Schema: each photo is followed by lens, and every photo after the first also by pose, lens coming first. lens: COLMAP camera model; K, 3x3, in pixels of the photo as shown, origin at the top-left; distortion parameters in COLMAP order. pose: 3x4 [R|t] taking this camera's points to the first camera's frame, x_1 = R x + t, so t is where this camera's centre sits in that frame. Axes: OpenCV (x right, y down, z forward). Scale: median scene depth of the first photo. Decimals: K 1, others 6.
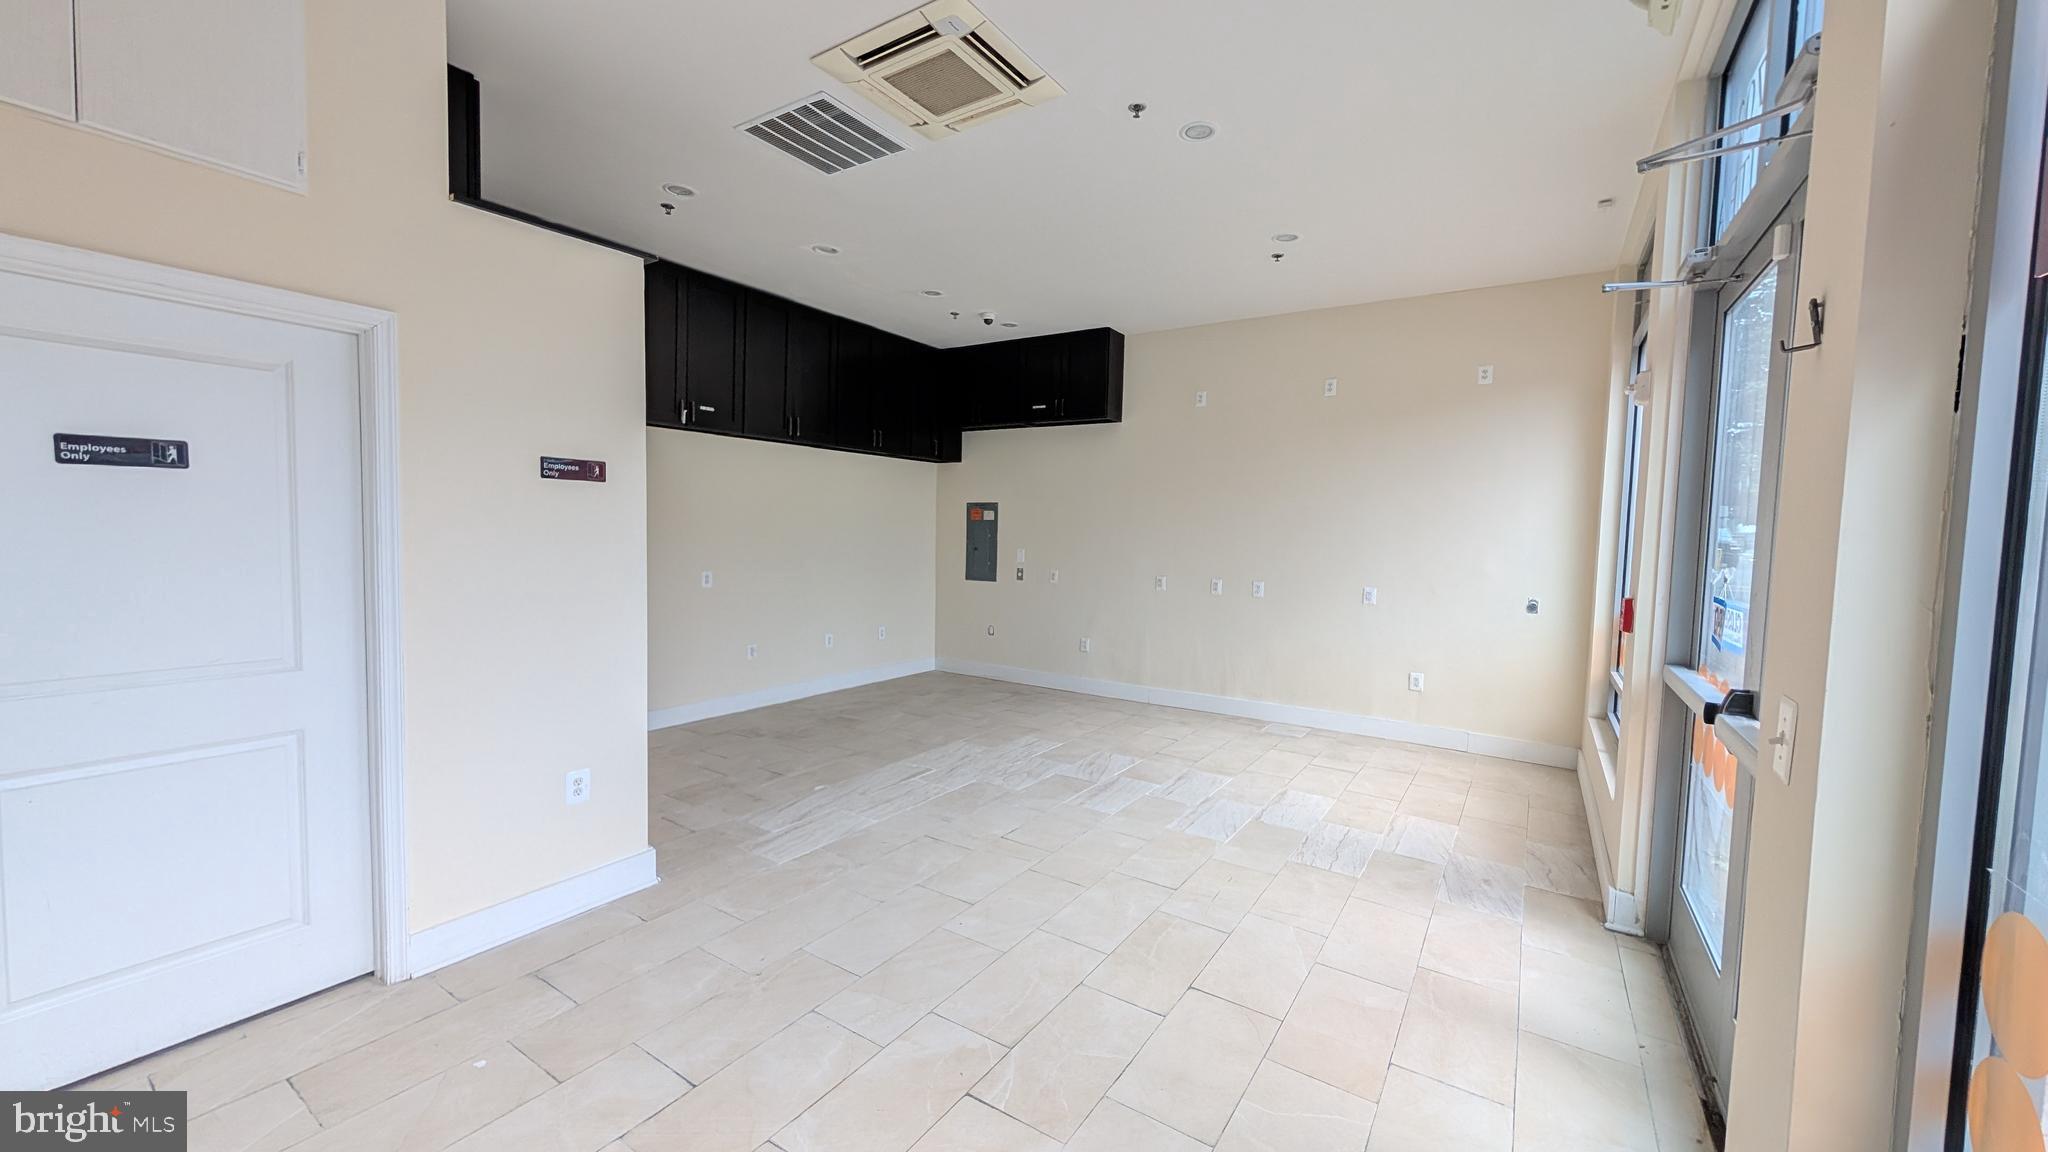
lens RADIAL K [[772.8, 0, 1030.1], [0, 772.8, 575.7], [0, 0, 1]] dist [0.000747, 0.000240]
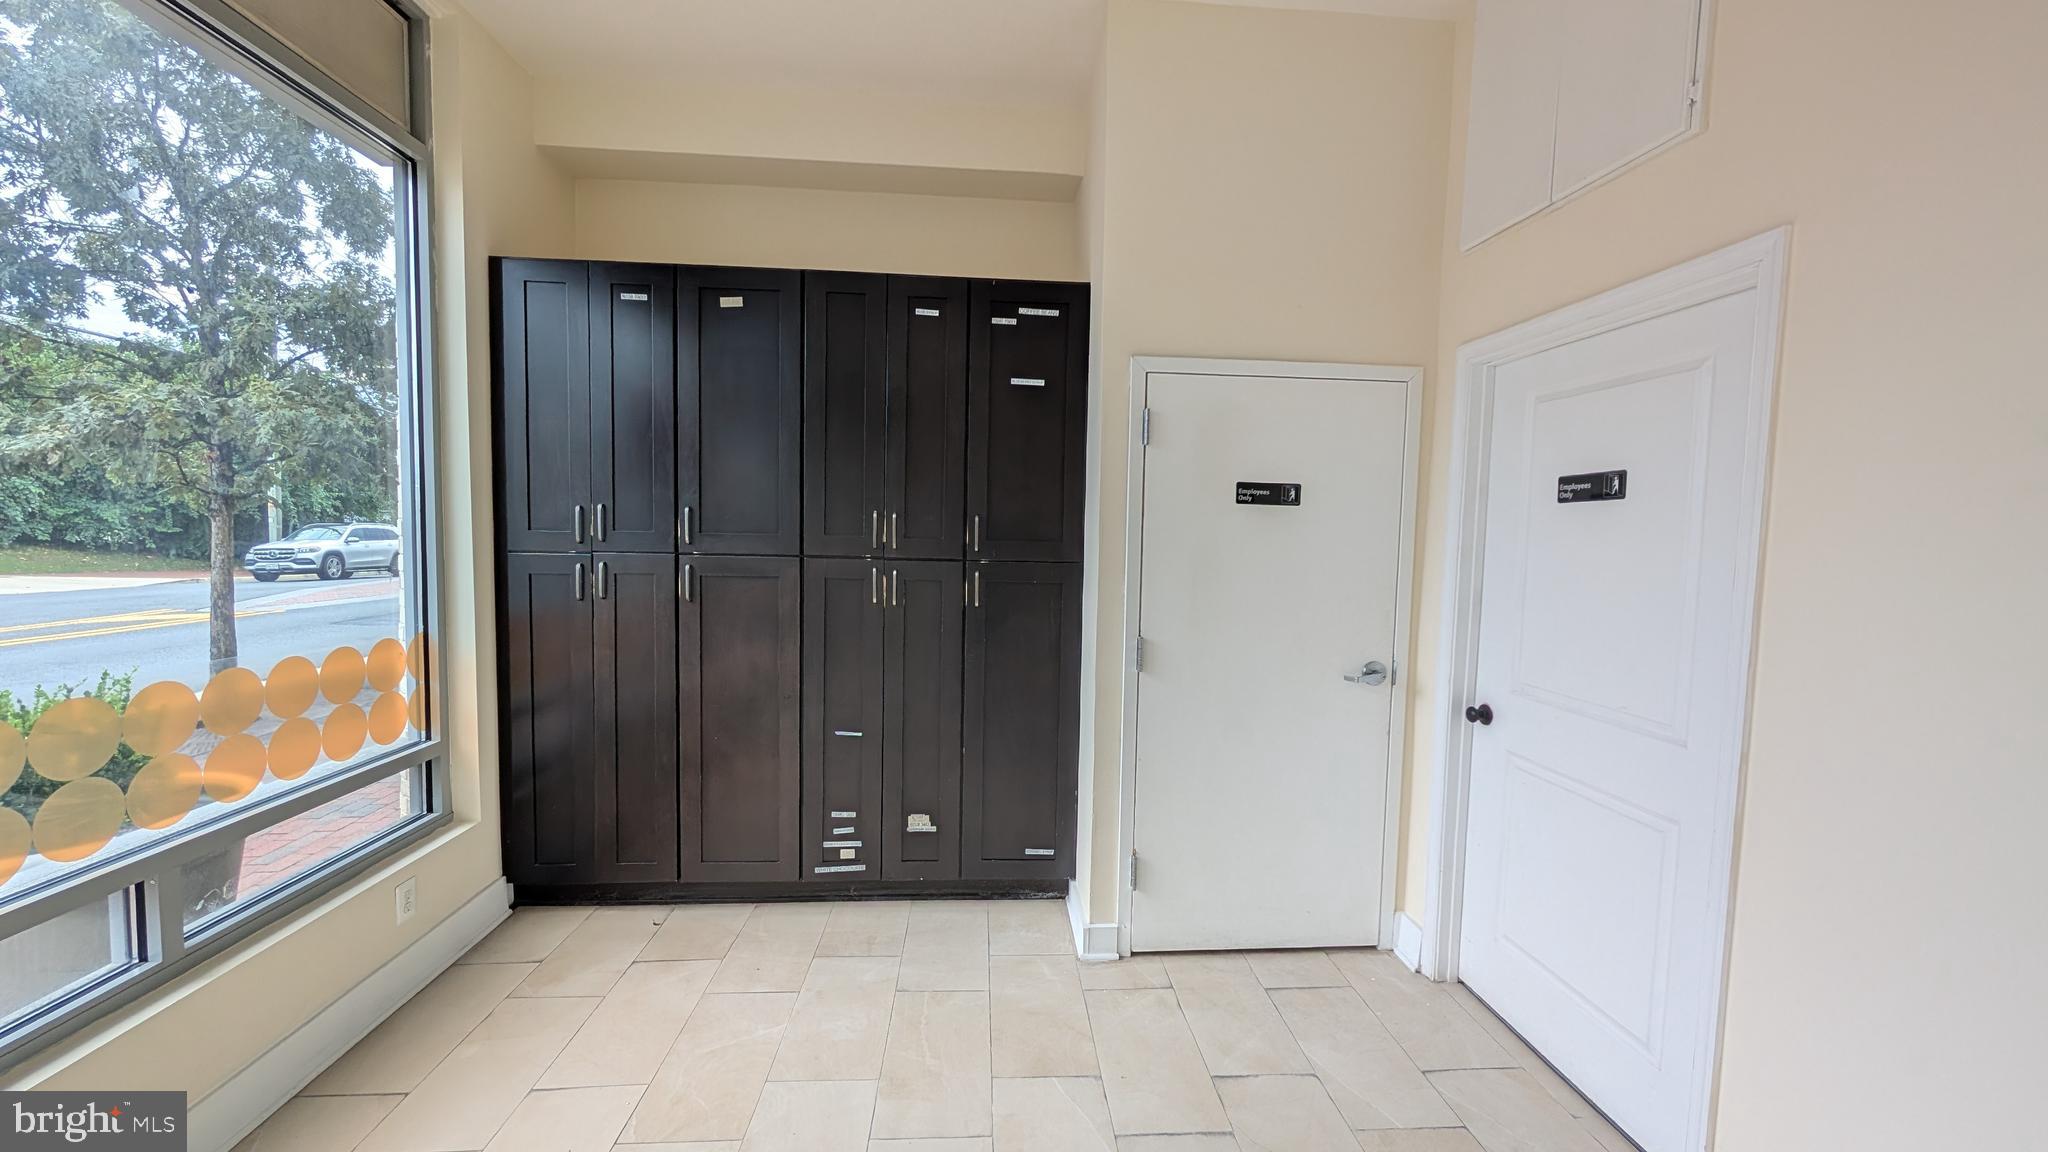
lens RADIAL K [[772.8, 0, 1031.1], [0, 772.8, 574.2], [0, 0, 1]] dist [0.000747, 0.000240]
pose [[-0.796778, -0.005955, -0.604242, 0.024943], [-0.078739, 0.992449, 0.094048, -0.036820], [0.599120, 0.122512, -0.791231, 0.616138]]
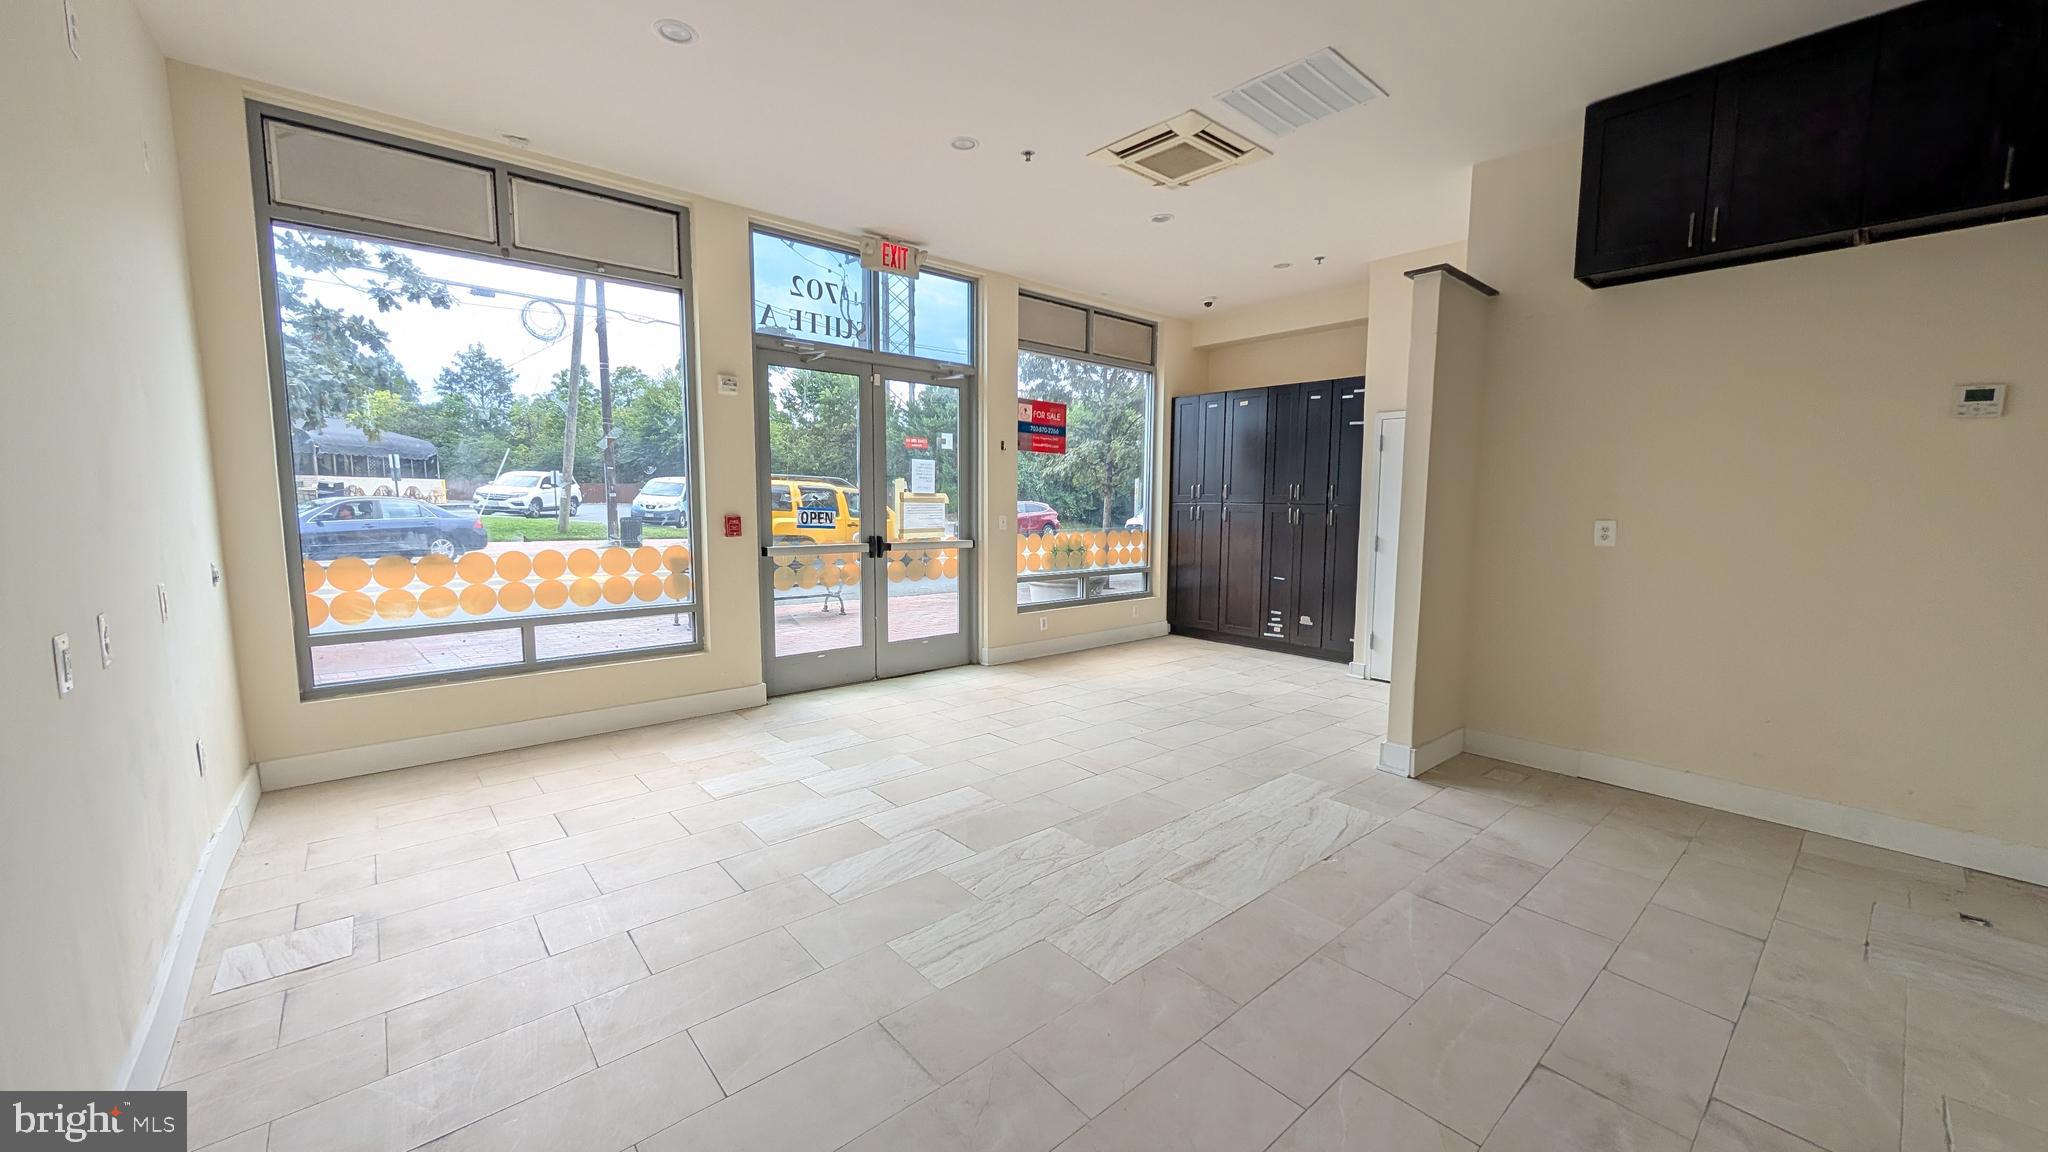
lens RADIAL K [[772.8, 0, 1027.1], [0, 772.8, 575.6], [0, 0, 1]] dist [0.000747, 0.000240]
pose [[-0.962241, -0.060504, 0.265388, -0.172828], [-0.015911, 0.985818, 0.167060, -0.086824], [-0.271732, 0.156530, -0.949558, 1.642186]]
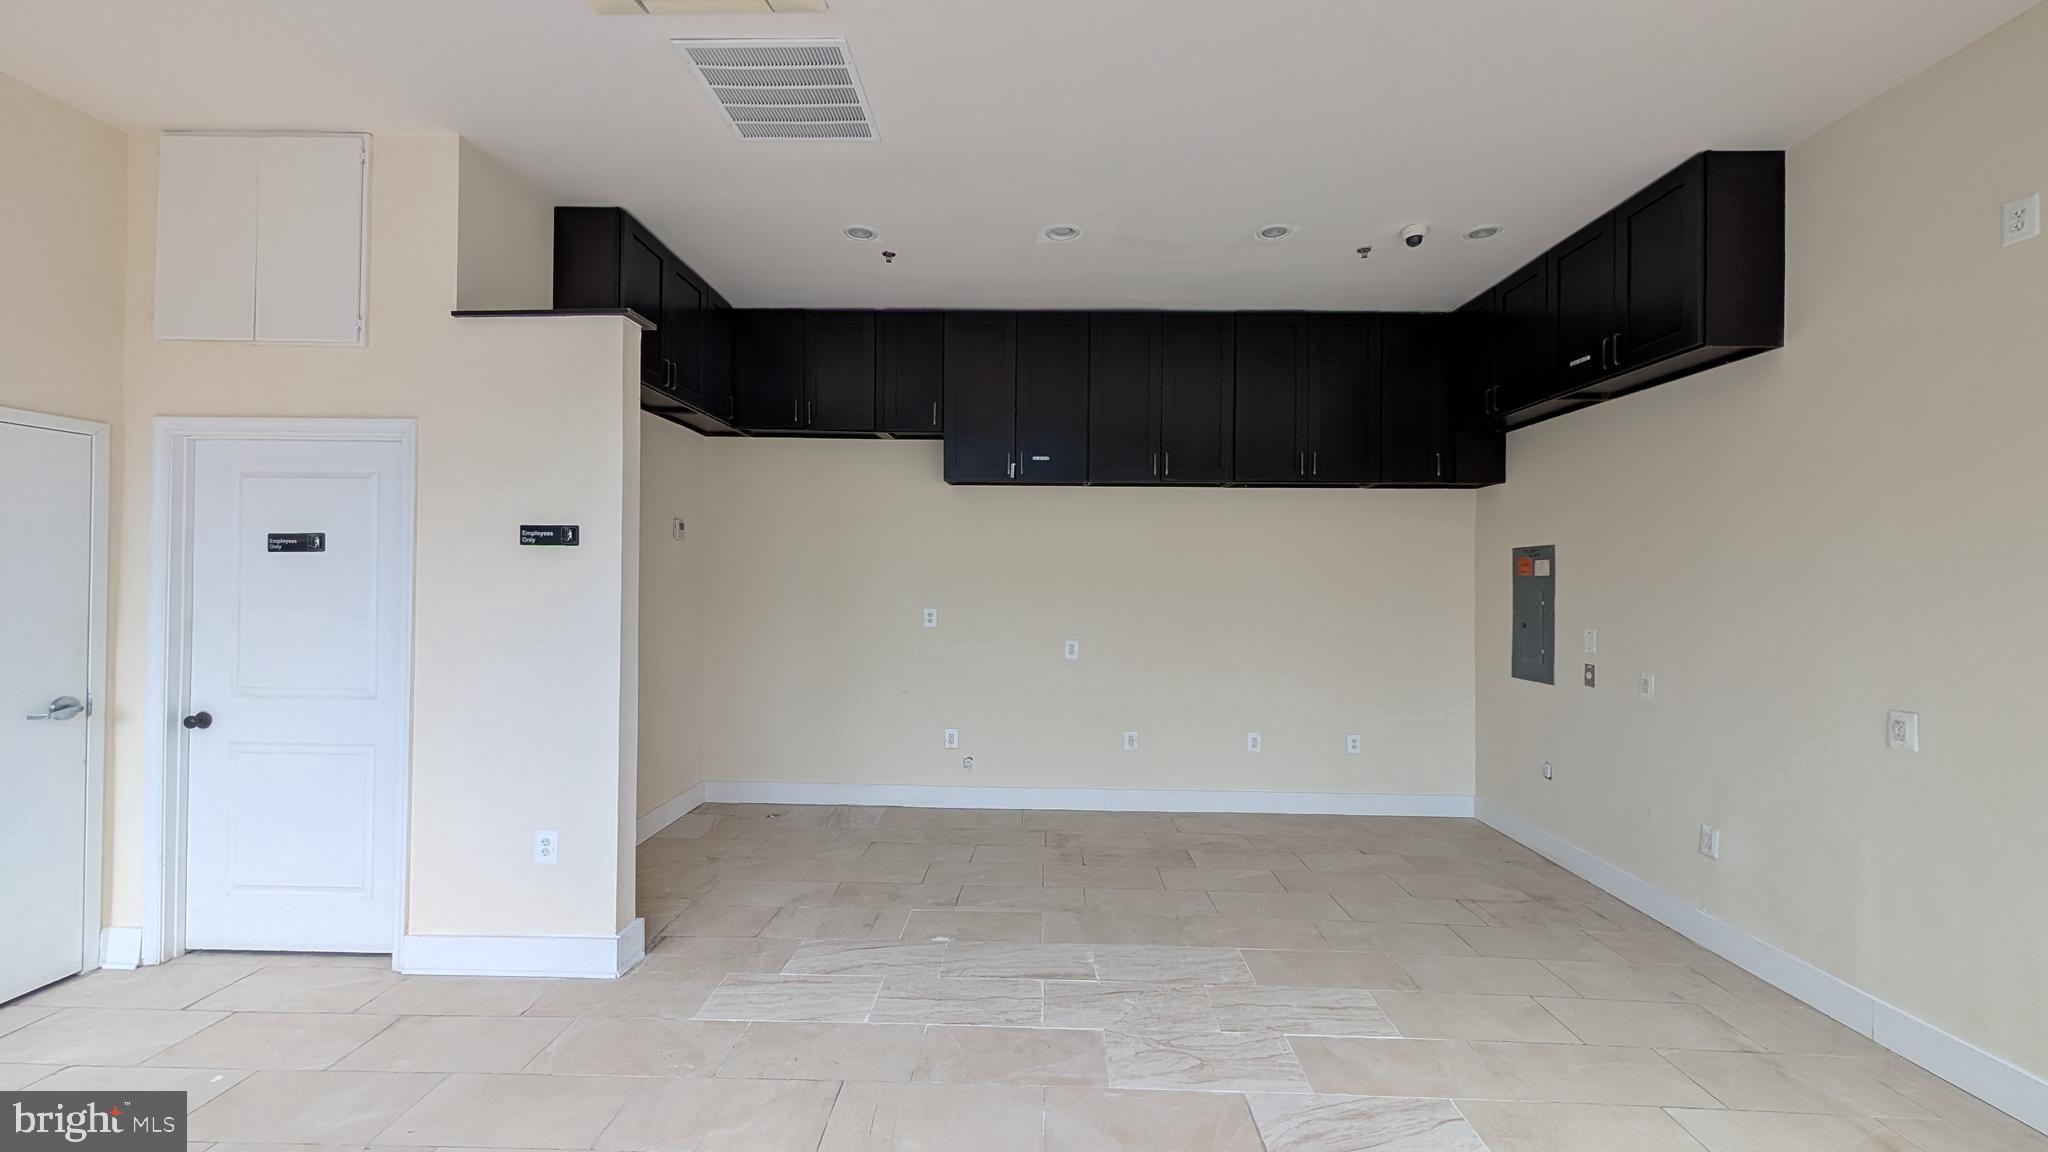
lens RADIAL K [[772.8, 0, 1027.9], [0, 772.8, 576.4], [0, 0, 1]] dist [0.000747, 0.000240]
pose [[0.527897, -0.020867, -0.849052, 0.397575], [-0.049708, 0.997225, -0.055414, -0.035609], [0.847852, 0.071458, 0.525395, 0.634809]]
